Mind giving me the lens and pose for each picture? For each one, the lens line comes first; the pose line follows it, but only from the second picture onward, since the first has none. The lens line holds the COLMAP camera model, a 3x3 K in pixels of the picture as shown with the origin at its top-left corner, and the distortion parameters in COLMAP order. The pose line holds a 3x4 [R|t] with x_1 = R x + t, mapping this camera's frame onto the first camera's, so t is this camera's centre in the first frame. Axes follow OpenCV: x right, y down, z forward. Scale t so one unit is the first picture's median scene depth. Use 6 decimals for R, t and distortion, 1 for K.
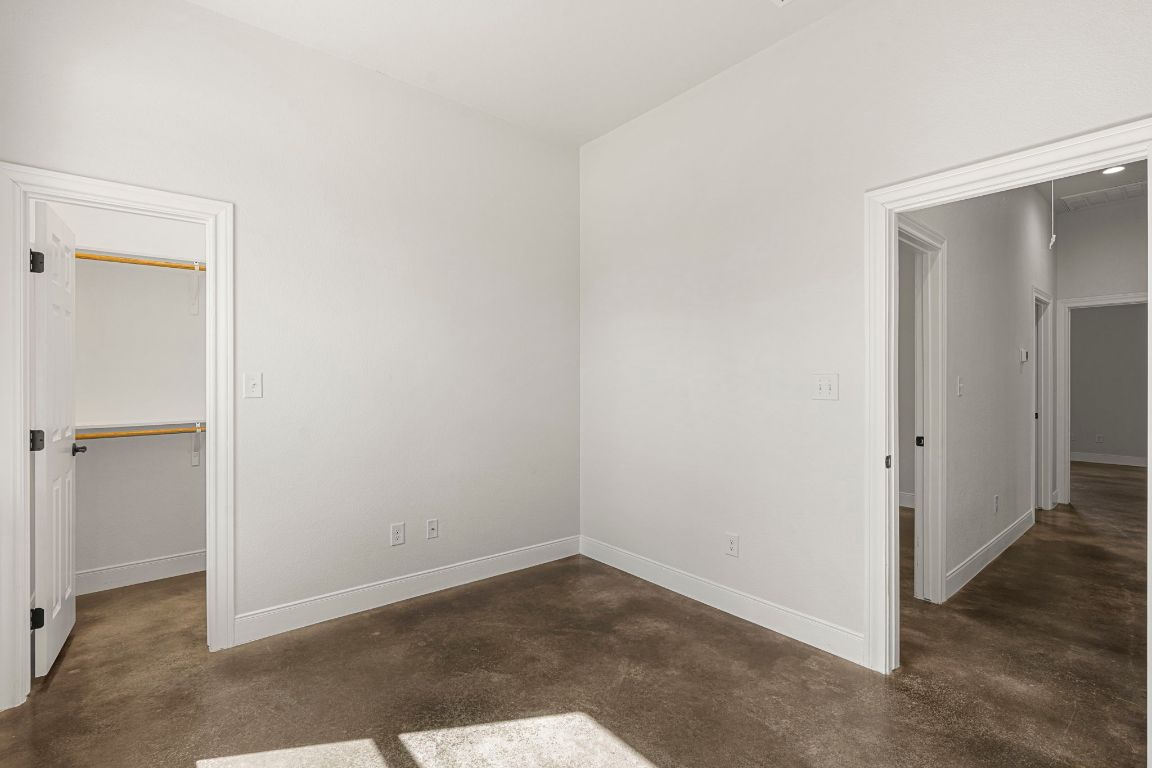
lens RADIAL K [[535.1, 0, 574.0], [0, 535.1, 385.4], [0, 0, 1]] dist [-0.003377, 0.000780]
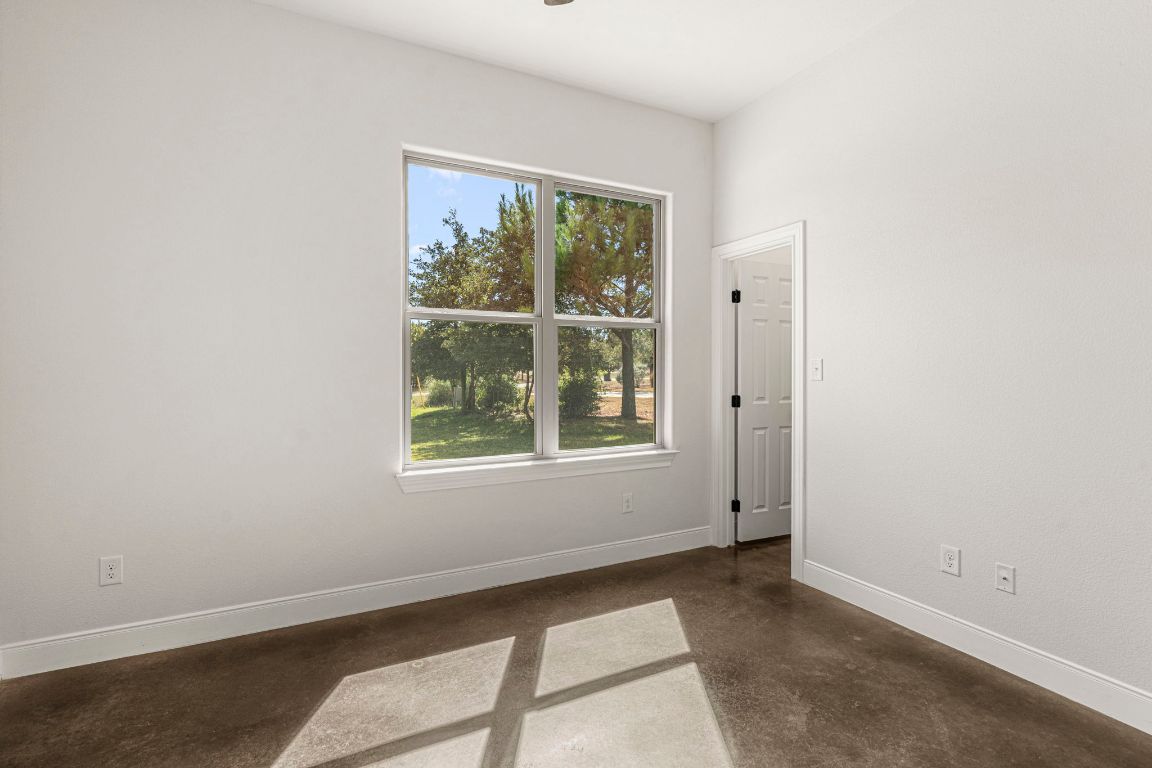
lens RADIAL K [[535.1, 0, 574.0], [0, 535.1, 385.4], [0, 0, 1]] dist [-0.003377, 0.000780]
pose [[-0.253675, 0.020184, -0.967079, 0.682636], [-0.007398, 0.999713, 0.022805, 0.010954], [0.967261, 0.012940, -0.253453, 0.808268]]
